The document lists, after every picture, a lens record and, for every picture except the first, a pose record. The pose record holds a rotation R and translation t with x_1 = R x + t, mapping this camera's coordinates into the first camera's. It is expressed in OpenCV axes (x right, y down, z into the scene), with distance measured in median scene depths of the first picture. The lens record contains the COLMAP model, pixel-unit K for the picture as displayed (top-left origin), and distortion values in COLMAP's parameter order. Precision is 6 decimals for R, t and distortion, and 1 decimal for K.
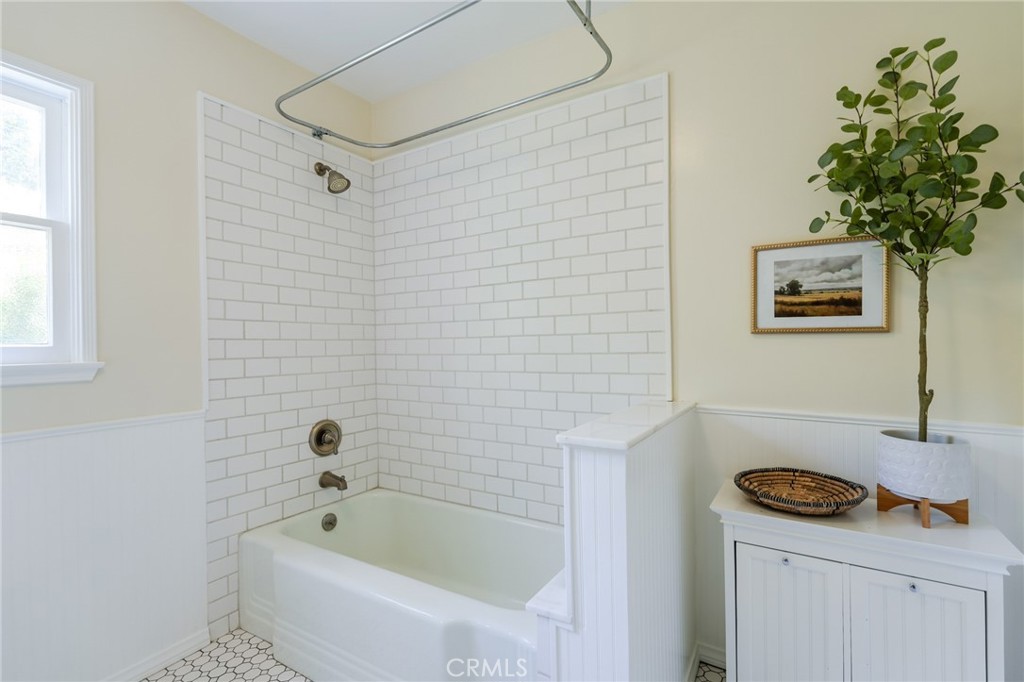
lens RADIAL K [[483.1, 0, 512.3], [0, 483.1, 340.5], [0, 0, 1]] dist [-0.004482, 0.001010]
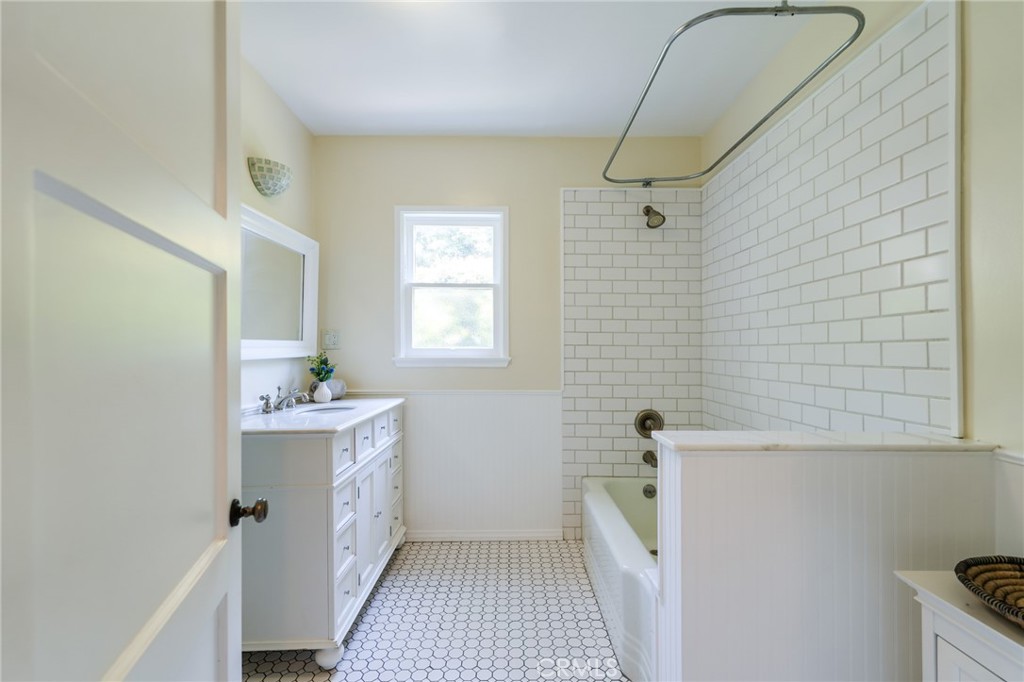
lens RADIAL K [[483.1, 0, 516.6], [0, 483.1, 343.3], [0, 0, 1]] dist [-0.004482, 0.001010]
pose [[0.500287, 0.005430, -0.865843, 0.564610], [-0.004498, 0.999983, 0.003673, -0.012160], [0.865848, 0.002057, 0.500303, 0.075058]]
